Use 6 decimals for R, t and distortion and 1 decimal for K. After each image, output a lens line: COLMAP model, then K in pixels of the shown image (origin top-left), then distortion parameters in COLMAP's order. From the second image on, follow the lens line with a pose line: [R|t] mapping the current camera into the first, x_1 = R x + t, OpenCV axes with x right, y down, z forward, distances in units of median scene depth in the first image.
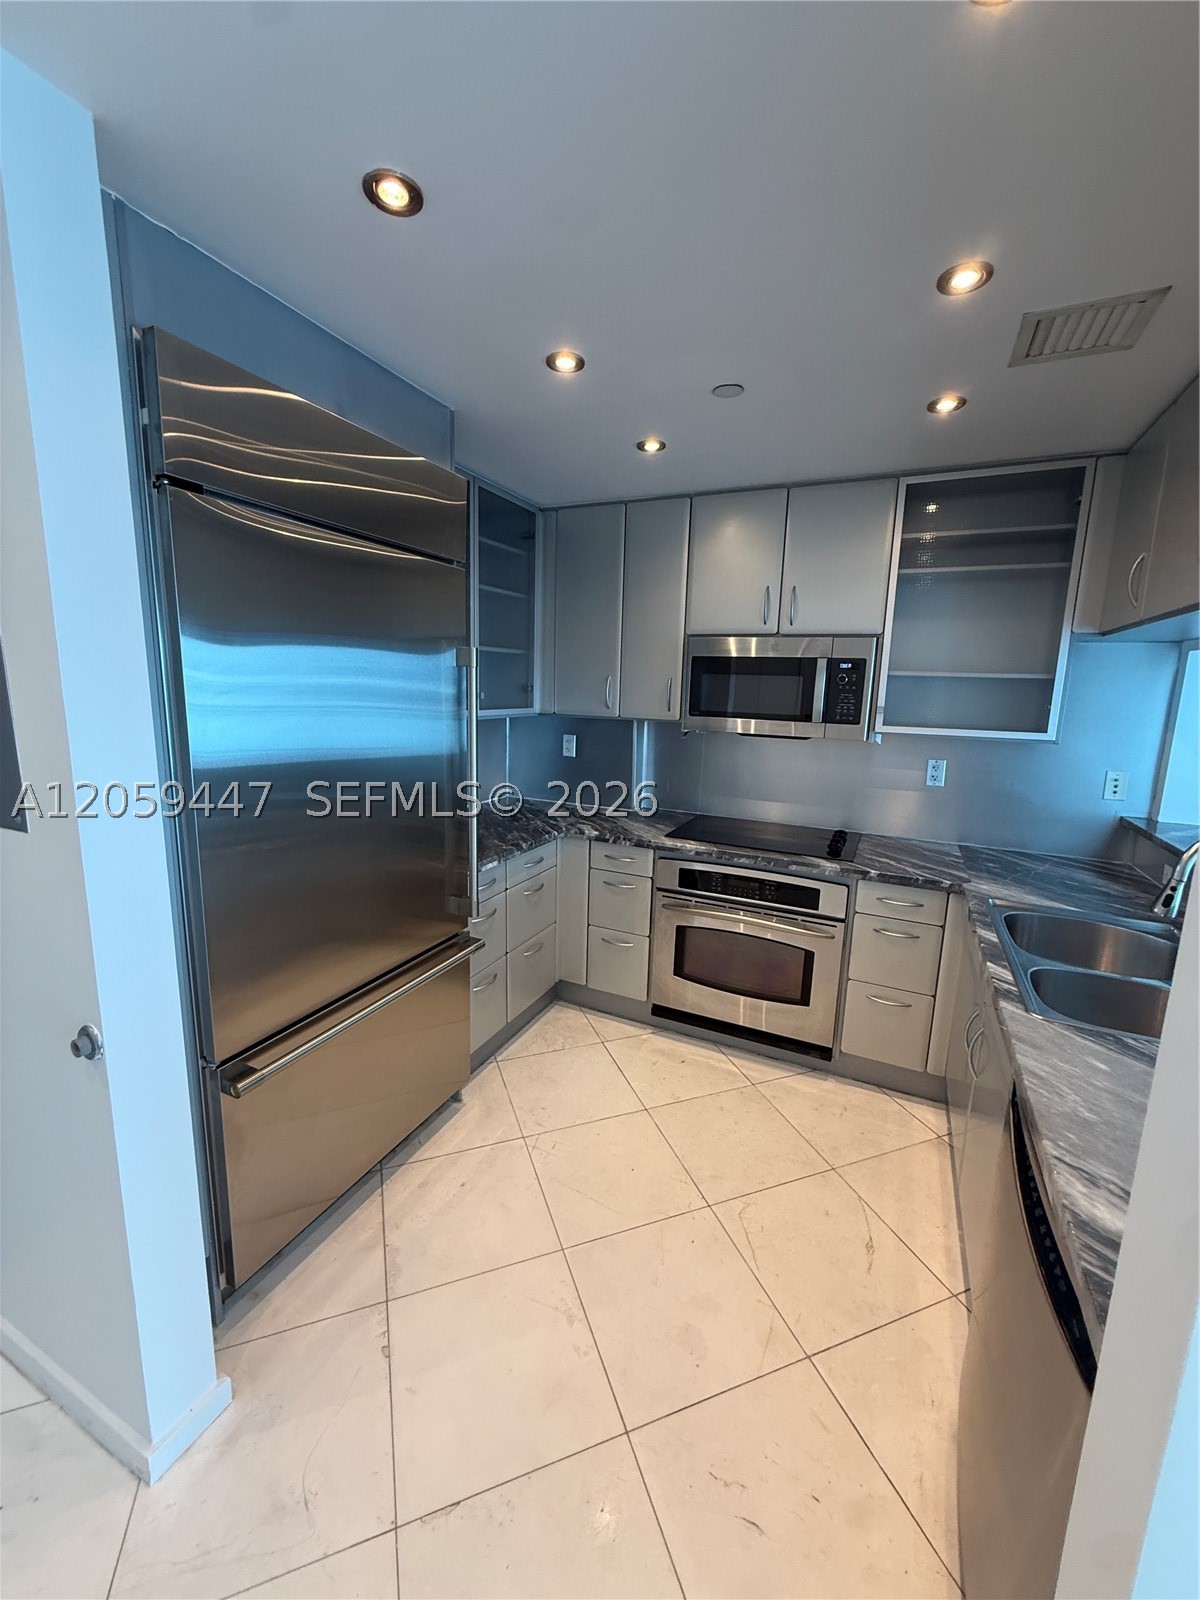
lens RADIAL K [[636.8, 0, 602.6], [0, 636.8, 798.4], [0, 0, 1]] dist [-0.003212, -0.000040]
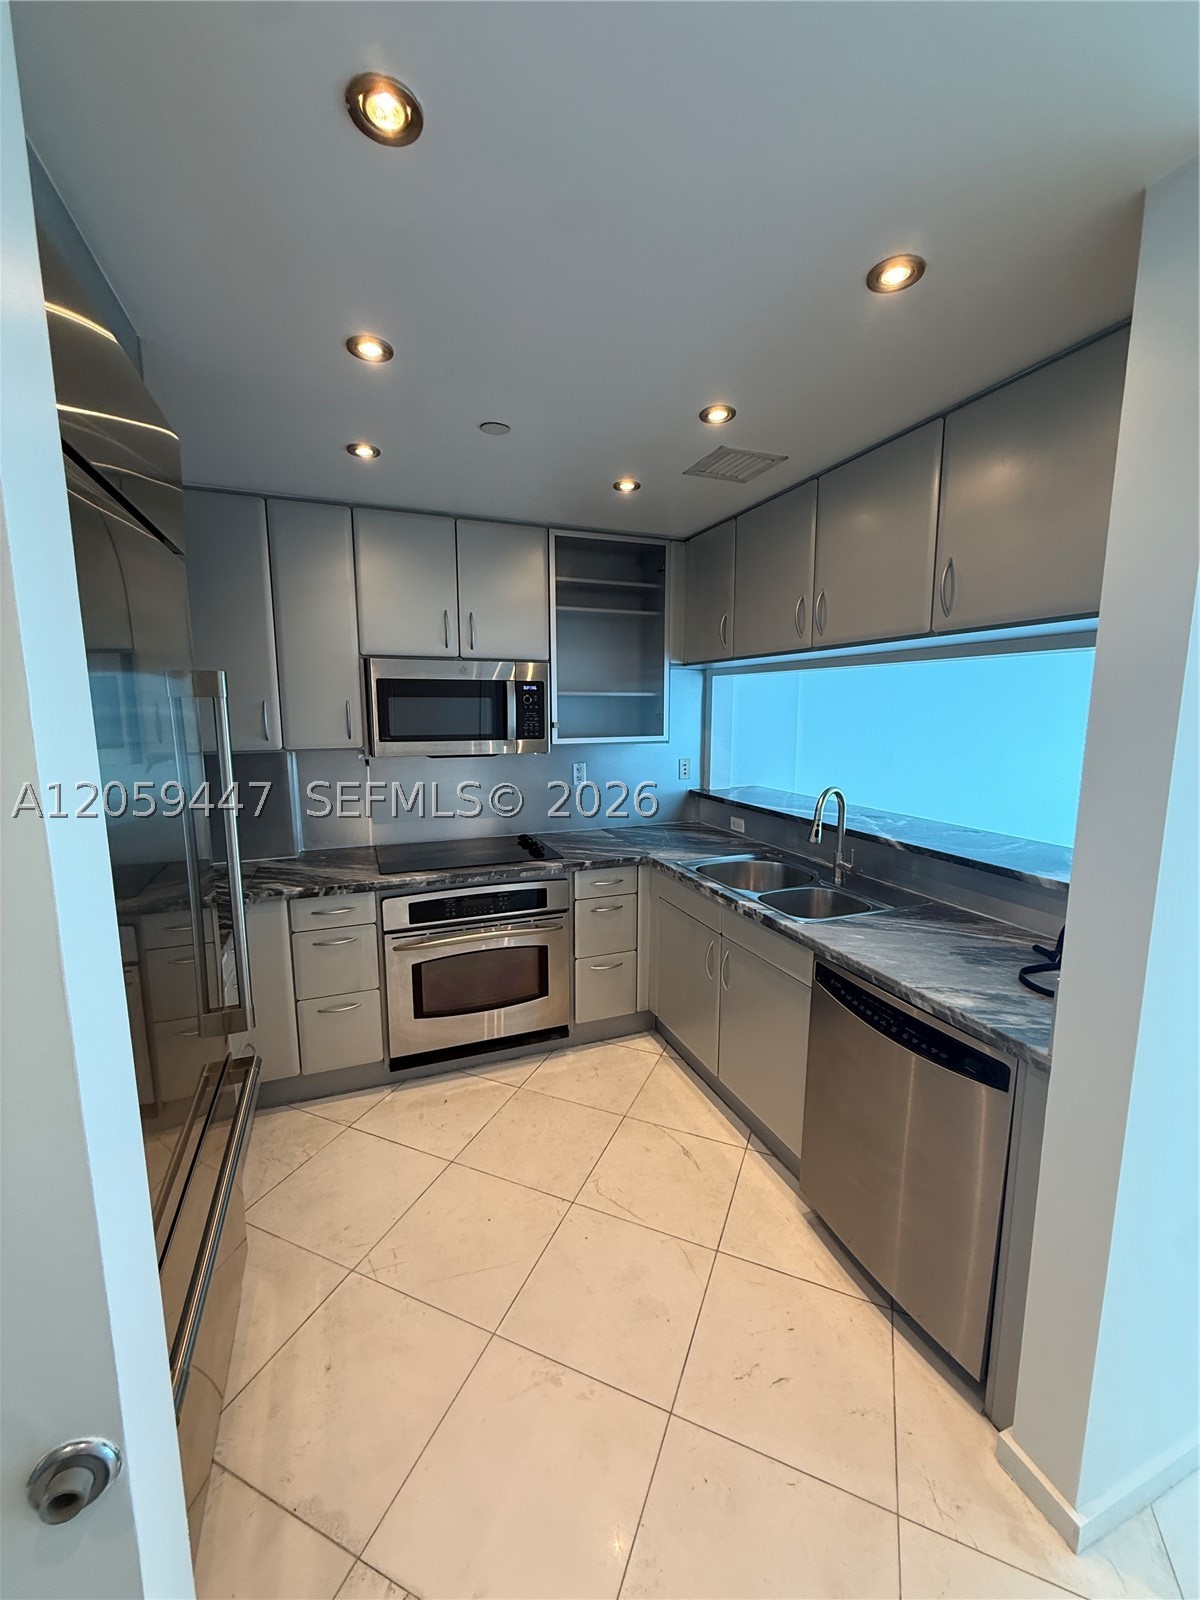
lens RADIAL K [[636.8, 0, 602.1], [0, 636.8, 798.5], [0, 0, 1]] dist [-0.003212, -0.000040]
pose [[0.684177, -0.134392, 0.716827, -0.354223], [0.149545, 0.987843, 0.042469, -0.043056], [-0.713819, 0.078141, 0.695957, 0.139233]]
